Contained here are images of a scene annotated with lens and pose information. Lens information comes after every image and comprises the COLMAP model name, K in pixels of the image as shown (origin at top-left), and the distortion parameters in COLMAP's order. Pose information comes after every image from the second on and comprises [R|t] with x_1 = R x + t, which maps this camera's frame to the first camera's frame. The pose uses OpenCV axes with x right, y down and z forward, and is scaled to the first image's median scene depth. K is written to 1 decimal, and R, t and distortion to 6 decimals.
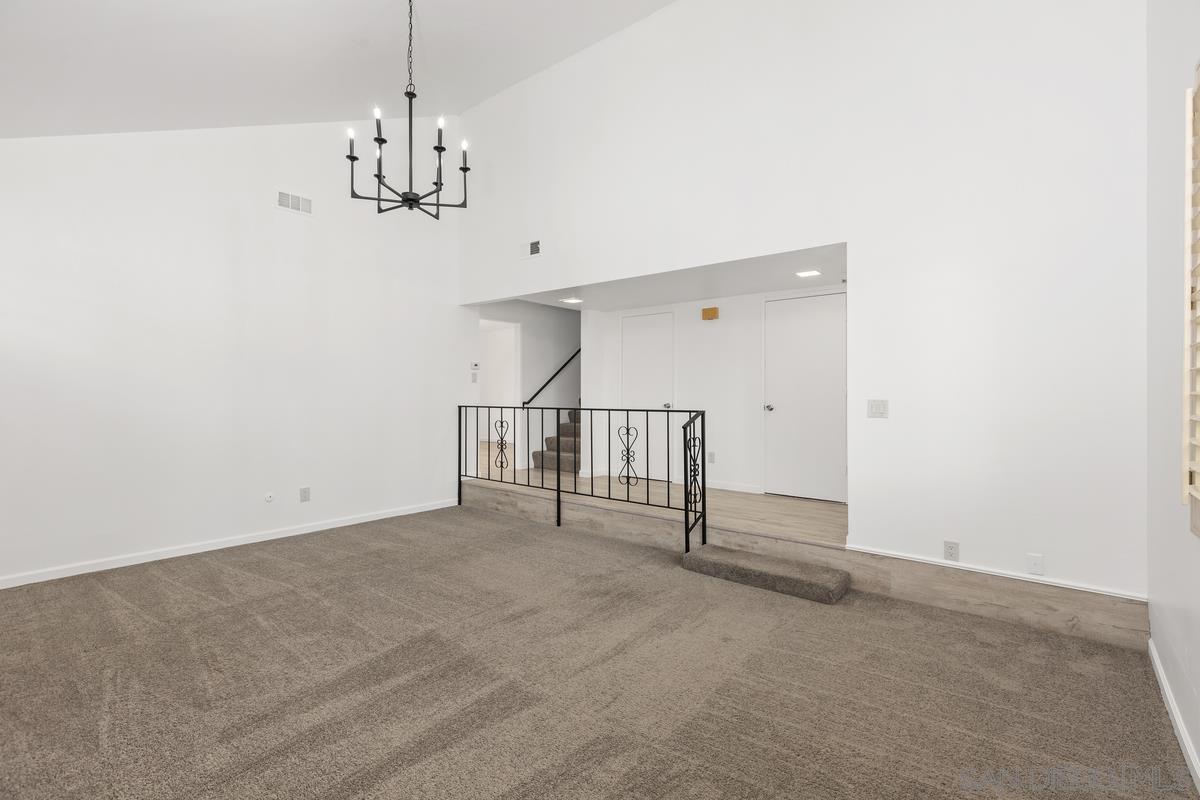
lens RADIAL K [[543.6, 0, 597.1], [0, 543.6, 392.5], [0, 0, 1]] dist [0.003750, 0.000850]
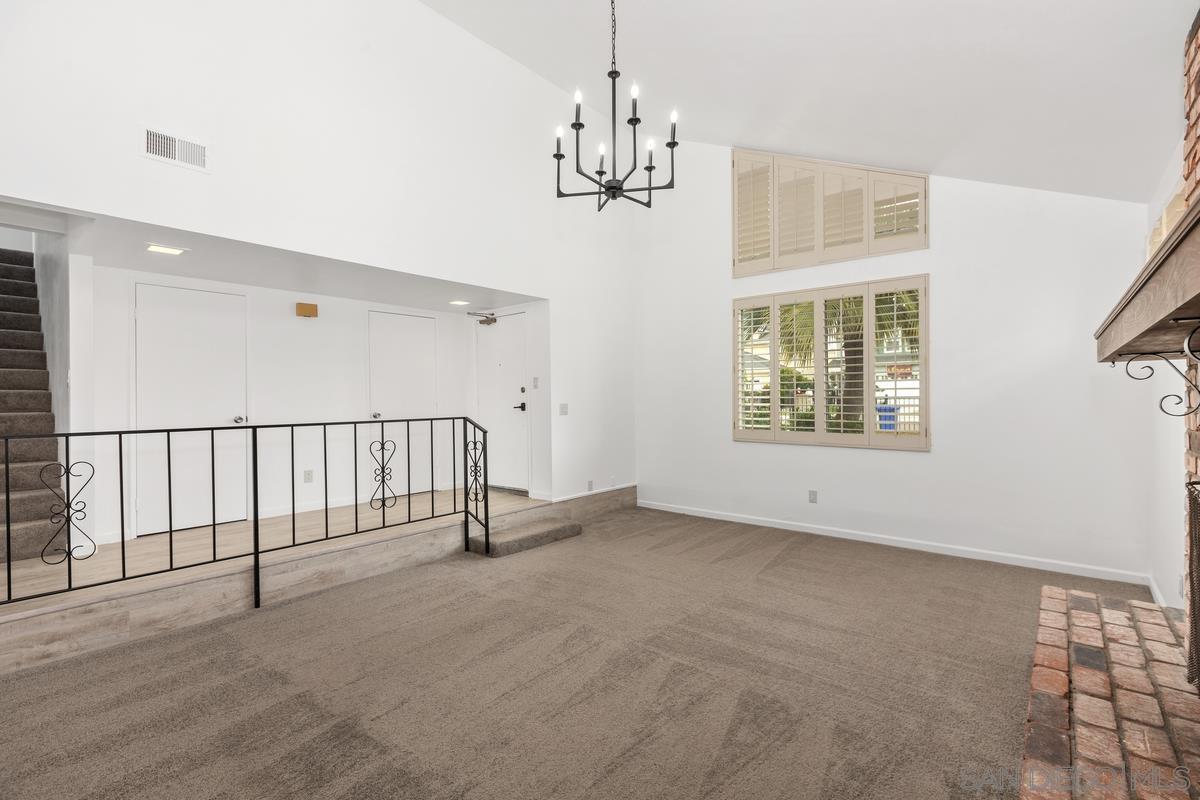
lens RADIAL K [[543.6, 0, 599.7], [0, 543.6, 402.6], [0, 0, 1]] dist [0.003750, 0.000850]
pose [[0.019383, -0.008034, 0.999780, -0.793871], [0.010134, 0.999918, 0.007839, -0.000578], [-0.999761, 0.009979, 0.019462, 0.637351]]
